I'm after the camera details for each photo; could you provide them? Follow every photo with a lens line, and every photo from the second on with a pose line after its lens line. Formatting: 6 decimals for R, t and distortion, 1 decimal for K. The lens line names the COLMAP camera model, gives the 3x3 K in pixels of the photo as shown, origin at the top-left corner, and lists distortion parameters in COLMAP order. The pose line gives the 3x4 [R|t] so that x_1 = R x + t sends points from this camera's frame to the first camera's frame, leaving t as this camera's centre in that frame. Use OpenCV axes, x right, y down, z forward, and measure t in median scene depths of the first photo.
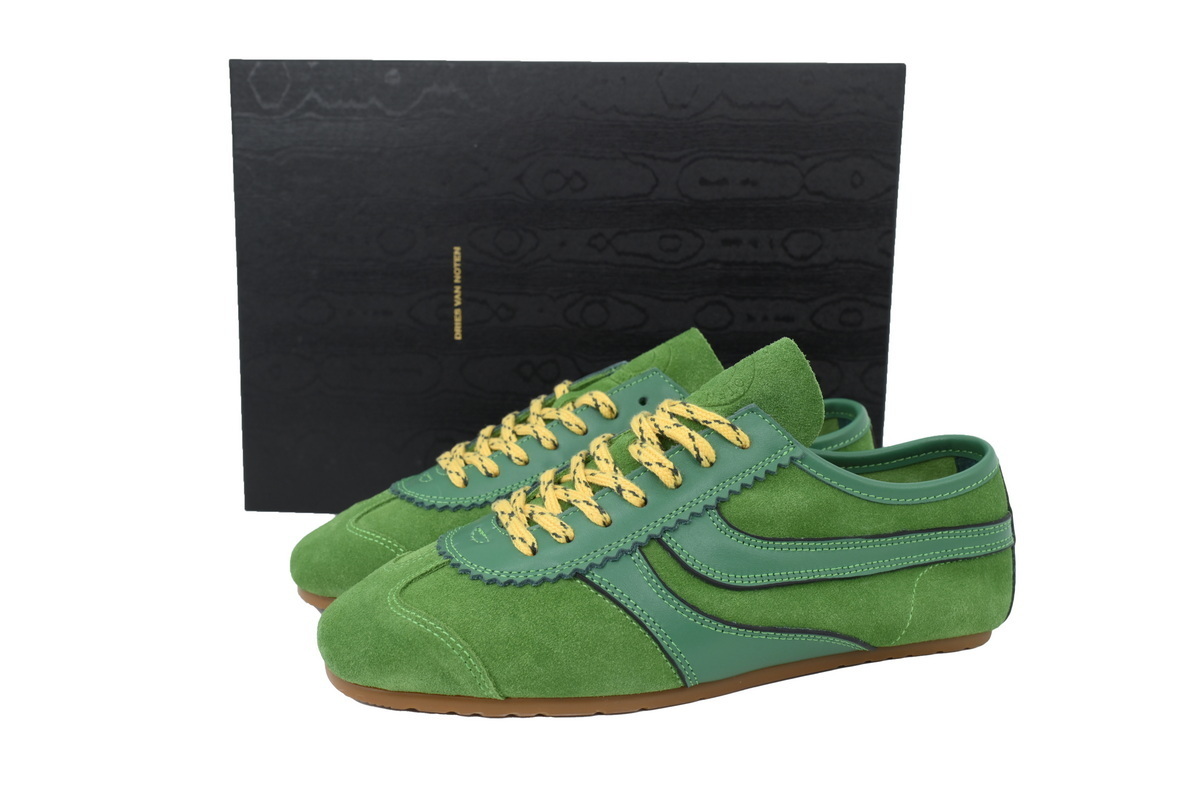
lens RADIAL K [[1131.4, 0, 600.0], [0, 1131.4, 400.0], [0, 0, 1]] dist [0.002939, -0.005838]
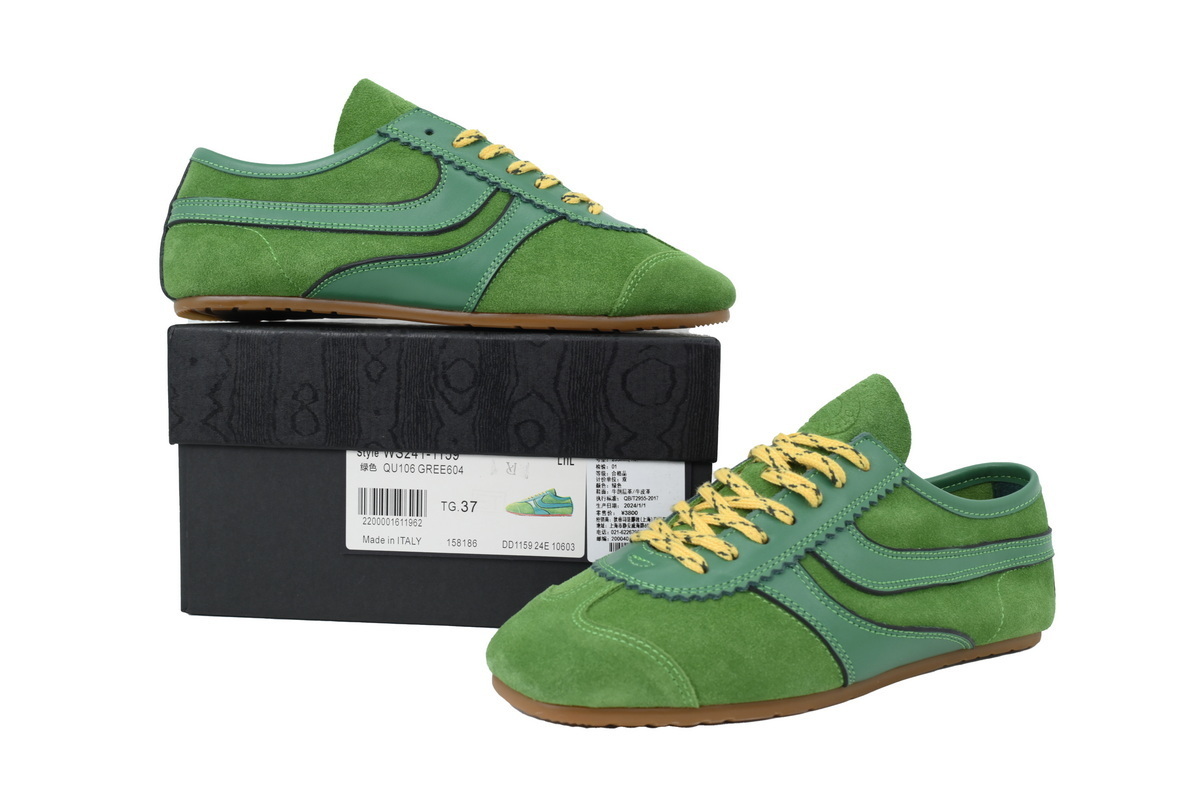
lens RADIAL K [[1131.4, 0, 600.0], [0, 1131.4, 400.0], [0, 0, 1]] dist [0.002939, -0.005838]
pose [[0.976910, -0.020607, 0.212656, -0.377675], [0.040550, 0.995129, -0.089851, 0.064951], [-0.209768, 0.096399, 0.972987, -0.044759]]
